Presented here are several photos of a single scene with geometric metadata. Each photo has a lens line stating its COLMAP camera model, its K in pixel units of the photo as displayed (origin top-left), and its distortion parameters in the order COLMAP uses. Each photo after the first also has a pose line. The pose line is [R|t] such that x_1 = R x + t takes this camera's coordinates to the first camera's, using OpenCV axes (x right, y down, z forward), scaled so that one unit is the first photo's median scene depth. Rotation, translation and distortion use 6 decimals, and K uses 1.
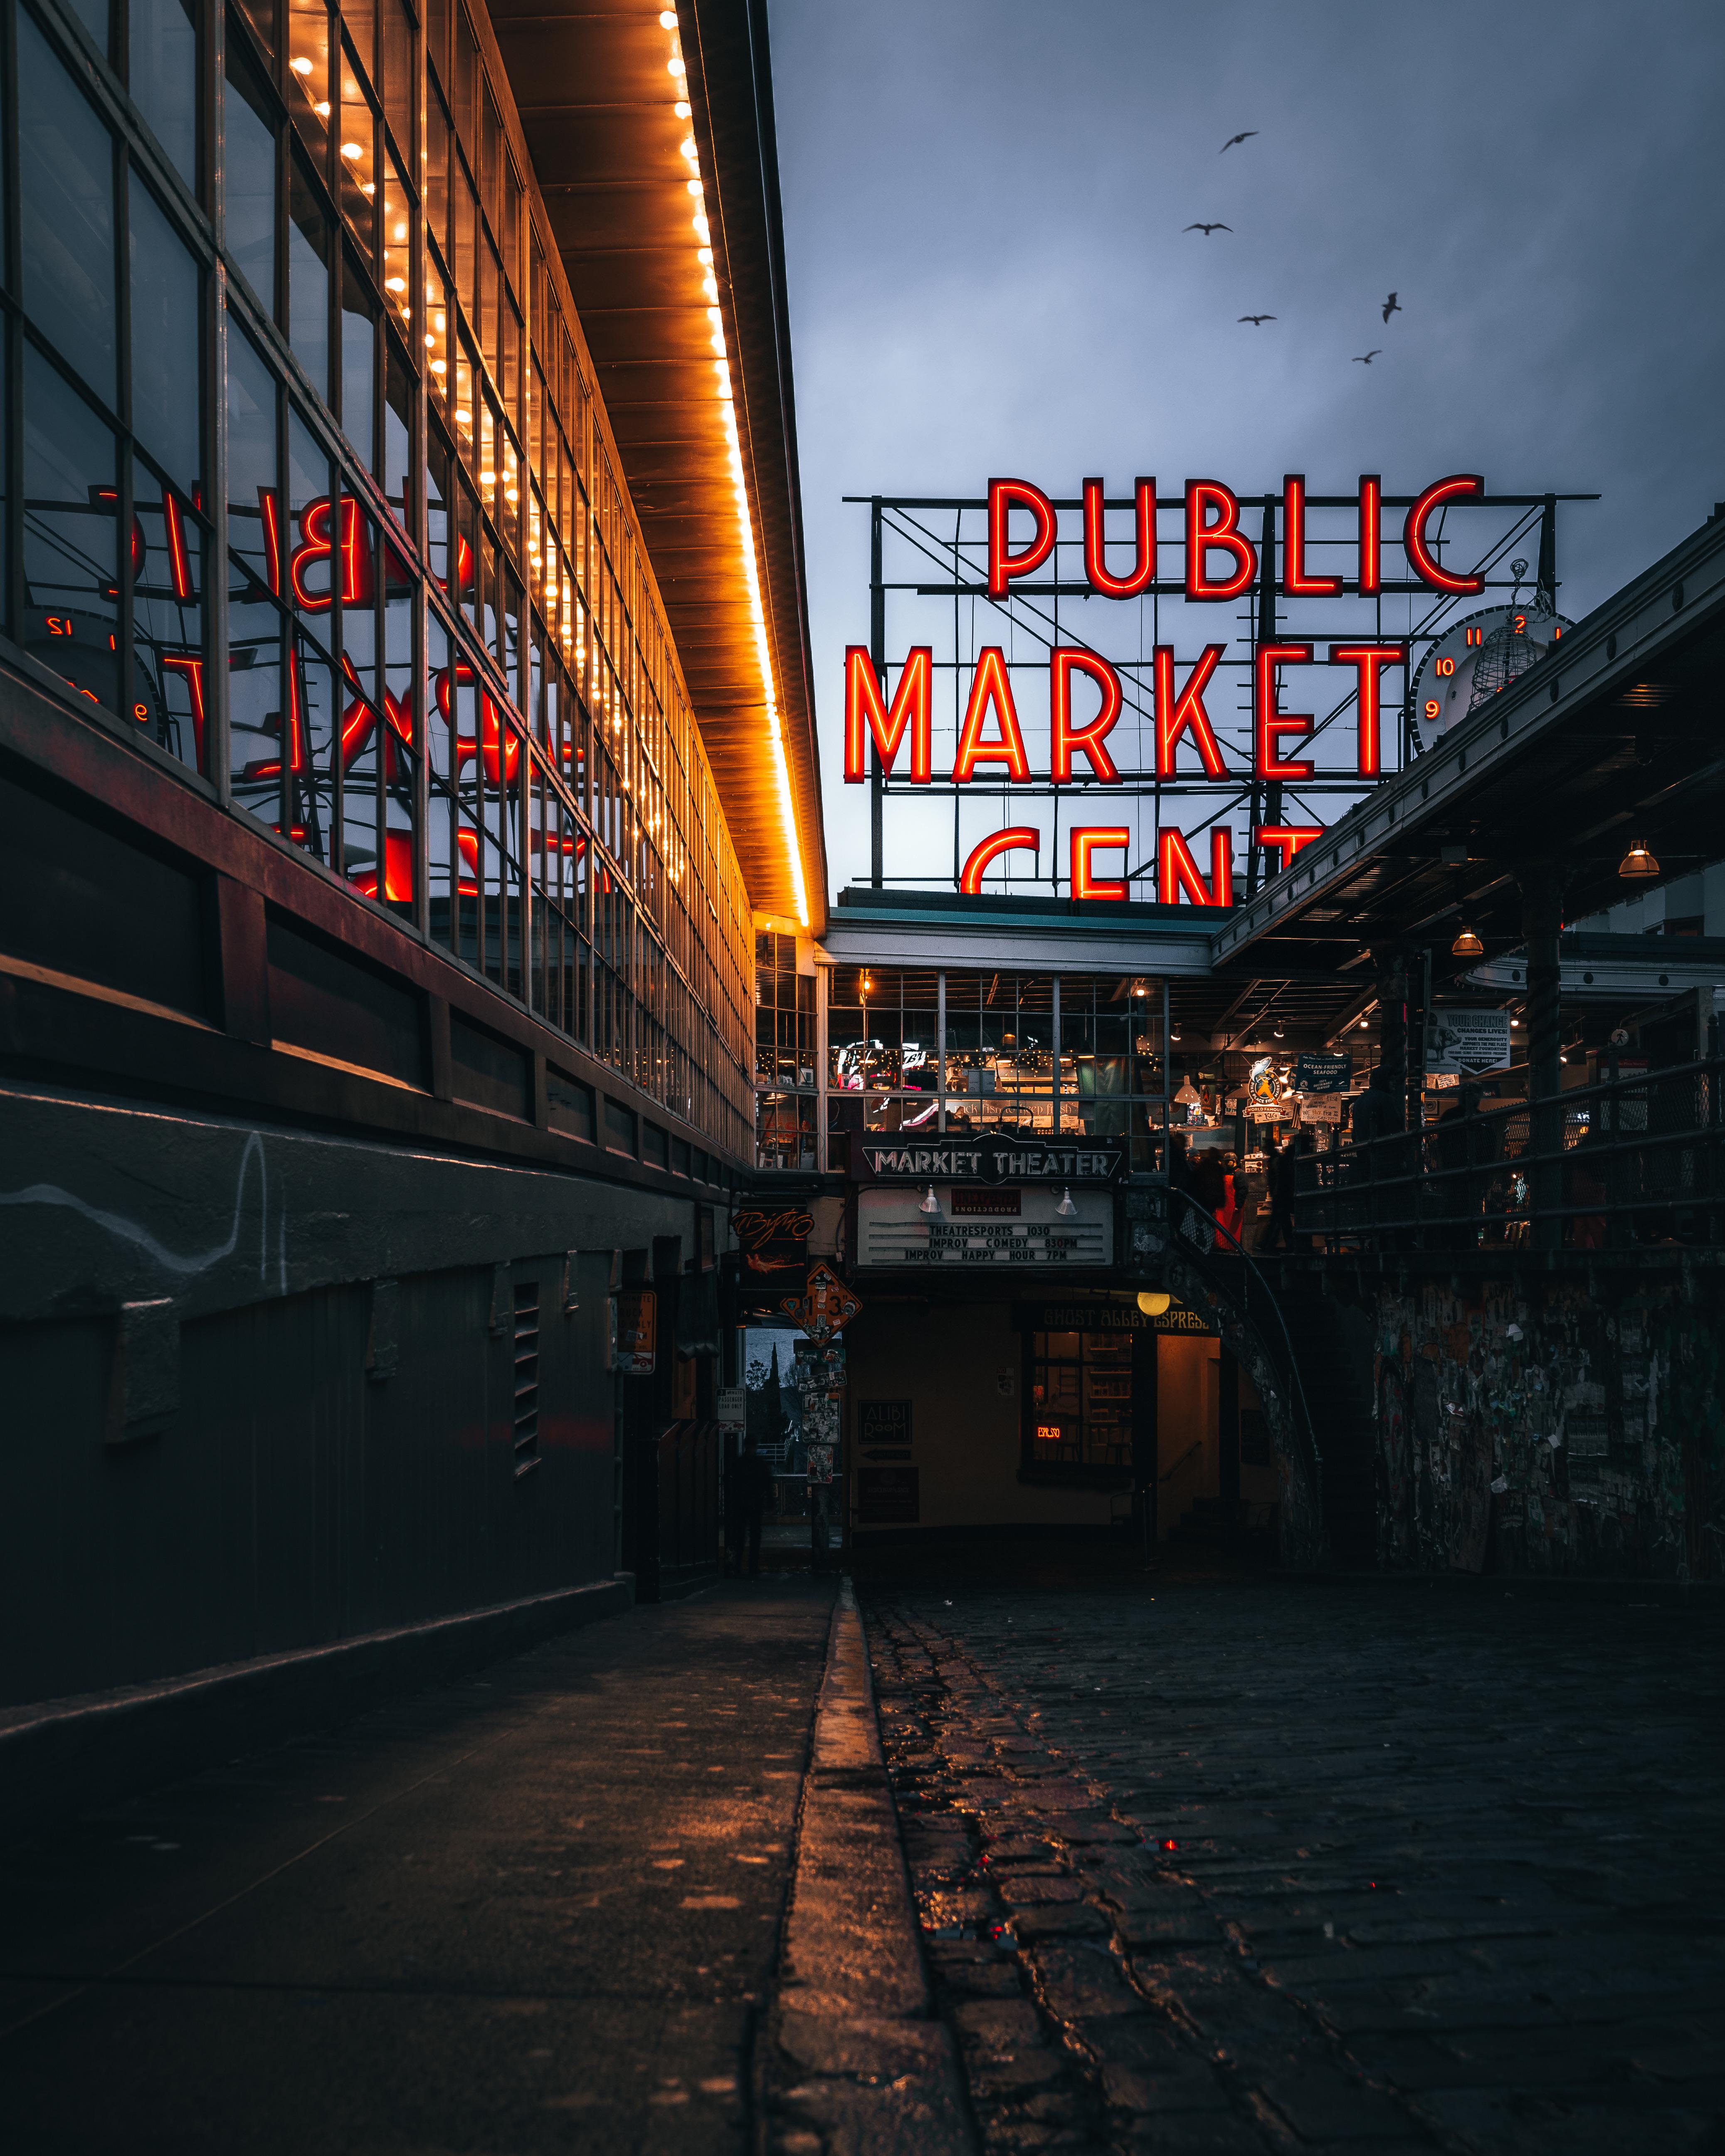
lens RADIAL K [[2455.0, 0, 860.4], [0, 2455.0, 1235.8], [0, 0, 1]] dist [0.005299, -0.000039]
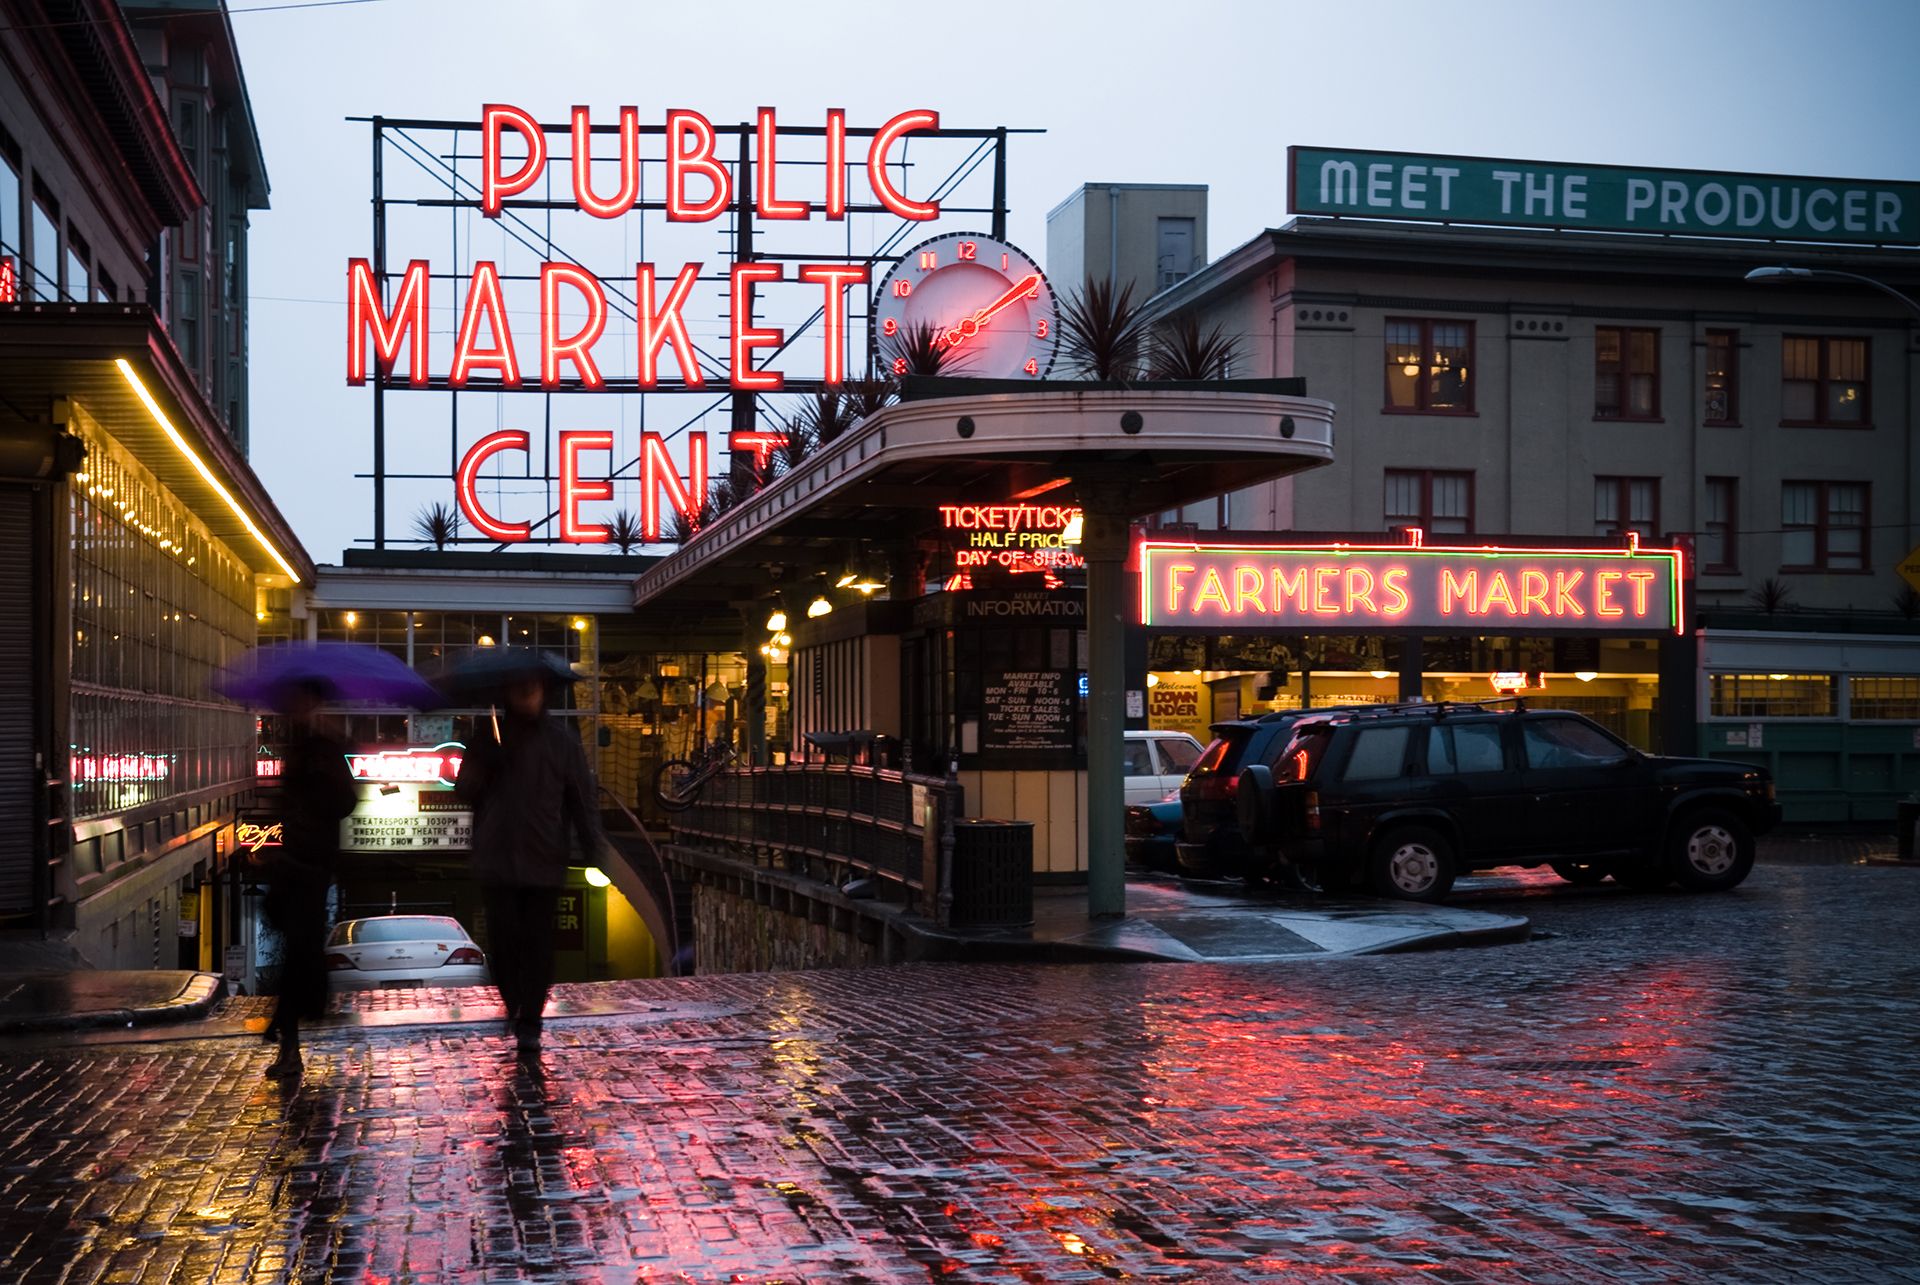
lens RADIAL K [[3687.1, 0, 817.0], [0, 3687.1, 697.6], [0, 0, 1]] dist [0.206963, -0.092540]
pose [[0.994676, 0.003671, 0.102989, 0.031269], [-0.002628, 0.999944, -0.010267, -0.032290], [-0.103021, 0.009942, 0.994629, -0.626425]]
